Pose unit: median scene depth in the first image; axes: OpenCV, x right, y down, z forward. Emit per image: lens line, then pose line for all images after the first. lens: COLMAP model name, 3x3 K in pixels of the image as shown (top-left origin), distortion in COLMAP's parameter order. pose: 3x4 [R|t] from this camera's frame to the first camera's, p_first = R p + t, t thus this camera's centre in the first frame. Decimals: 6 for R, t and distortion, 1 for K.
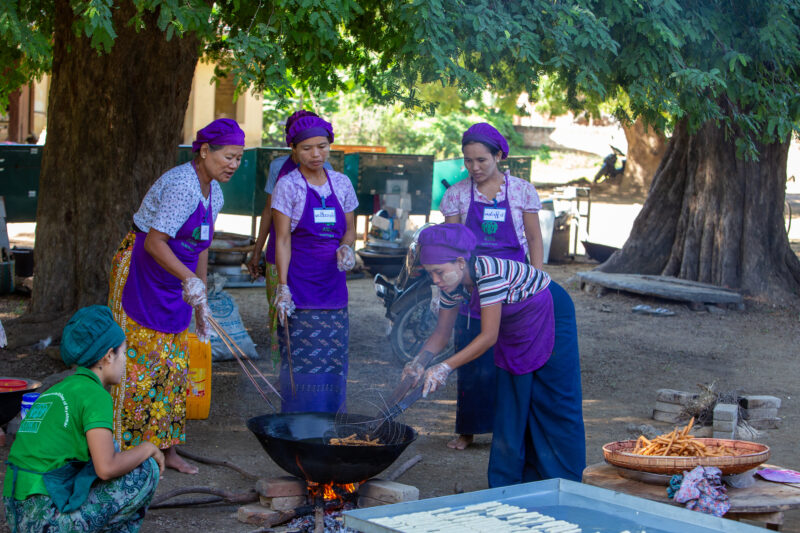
lens RADIAL K [[1629.7, 0, 400.0], [0, 1629.7, 266.5], [0, 0, 1]] dist [-0.253650, 0.113648]
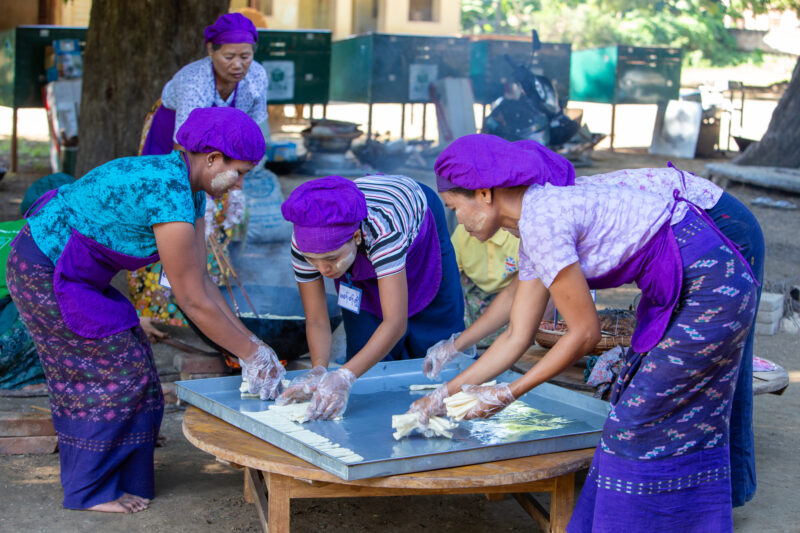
lens RADIAL K [[1653.8, 0, 400.0], [0, 1653.8, 266.5], [0, 0, 1]] dist [-0.245759, 0.230491]
pose [[0.992264, 0.013068, -0.123458, 0.091105], [-0.005823, 0.998249, 0.058858, 0.014099], [0.124011, -0.057683, 0.990603, 0.045360]]
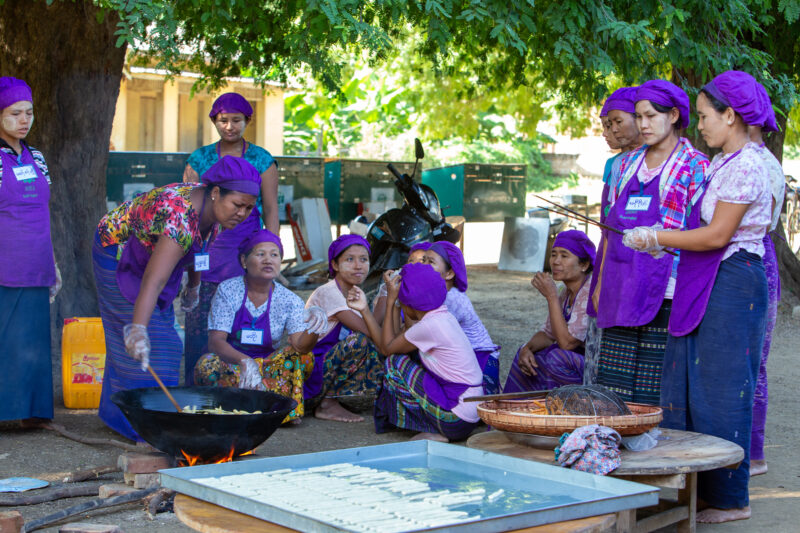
lens RADIAL K [[1643.0, 0, 400.5], [0, 1643.0, 198.1], [0, 0, 1]] dist [-0.254469, -0.065210]
pose [[0.999613, -0.022838, -0.015872, 0.051635], [0.021837, 0.997924, -0.060590, 0.026337], [0.017223, 0.060220, 0.998037, 0.045373]]
